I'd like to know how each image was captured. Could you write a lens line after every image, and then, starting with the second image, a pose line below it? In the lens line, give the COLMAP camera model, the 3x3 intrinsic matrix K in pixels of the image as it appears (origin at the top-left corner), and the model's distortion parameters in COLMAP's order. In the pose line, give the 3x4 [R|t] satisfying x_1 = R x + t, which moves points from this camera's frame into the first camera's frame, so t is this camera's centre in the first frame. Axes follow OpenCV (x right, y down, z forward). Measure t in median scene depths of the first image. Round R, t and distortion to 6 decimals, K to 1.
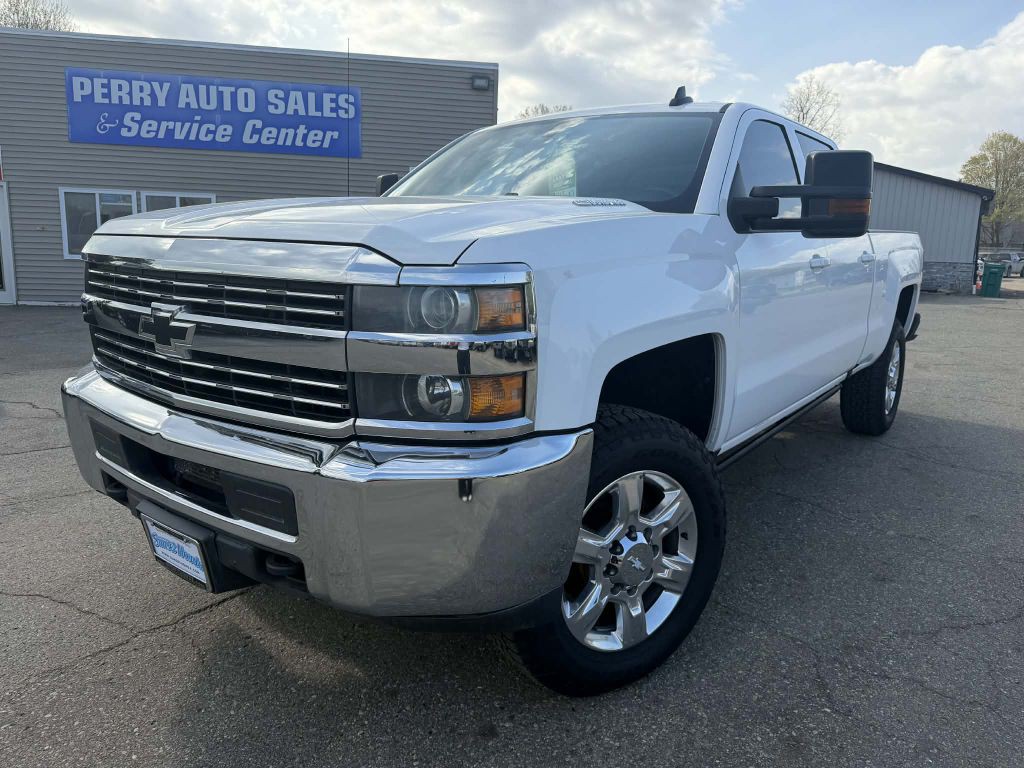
lens RADIAL K [[770.3, 0, 512.0], [0, 770.3, 384.0], [0, 0, 1]] dist [0.003850, -0.004915]
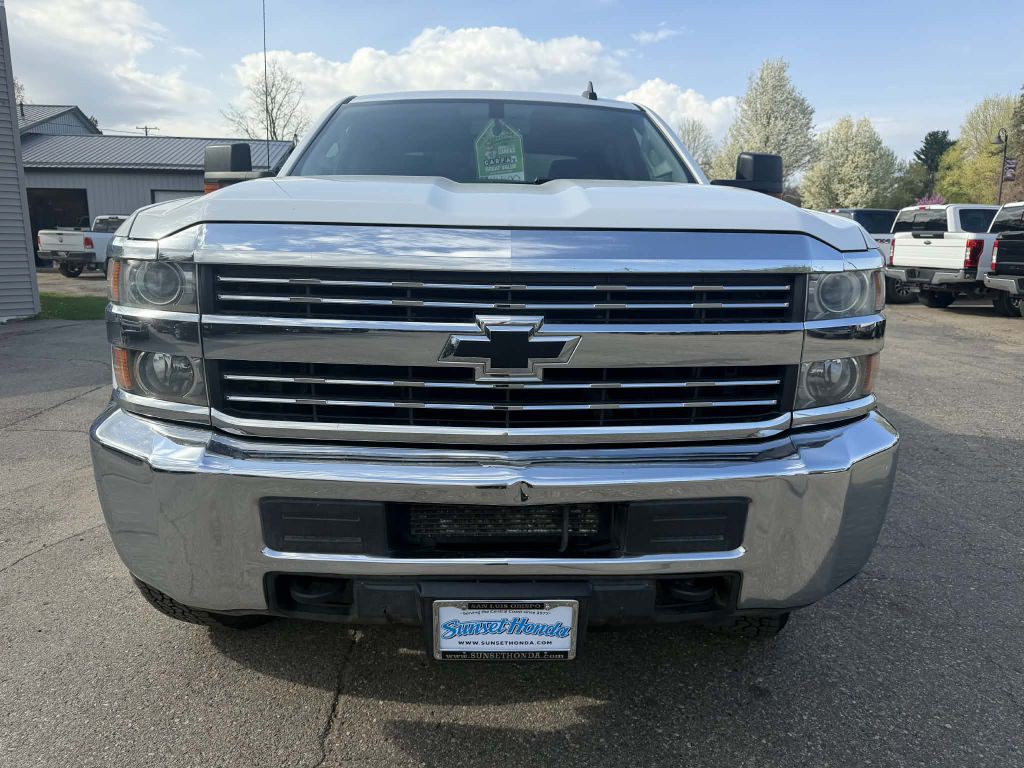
lens RADIAL K [[770.3, 0, 512.0], [0, 770.3, 384.0], [0, 0, 1]] dist [0.003850, -0.004915]
pose [[0.758339, -0.135635, 0.637593, -0.976657], [0.122116, 0.990356, 0.065437, -0.088549], [-0.640320, 0.028237, 0.767589, 0.414907]]
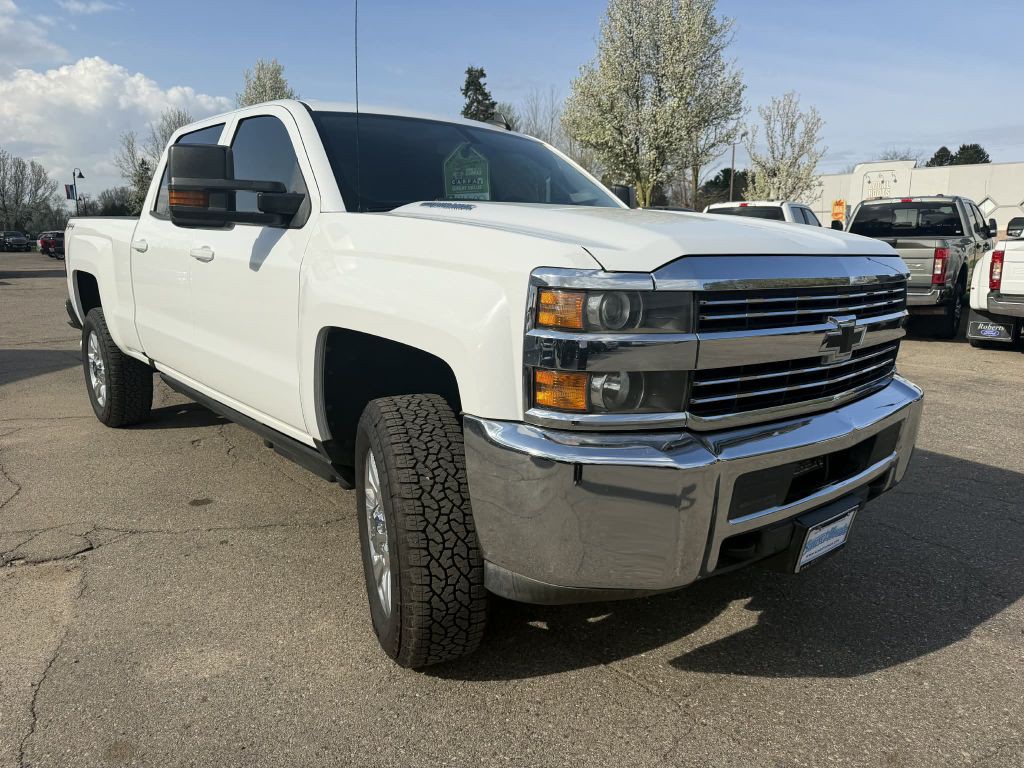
lens RADIAL K [[763.2, 0, 512.0], [0, 763.2, 384.0], [0, 0, 1]] dist [0.034000, -0.006263]
pose [[0.188084, -0.203176, 0.960908, -1.676998], [0.171656, 0.970110, 0.171523, -0.289977], [-0.967036, 0.132685, 0.217338, 1.271877]]
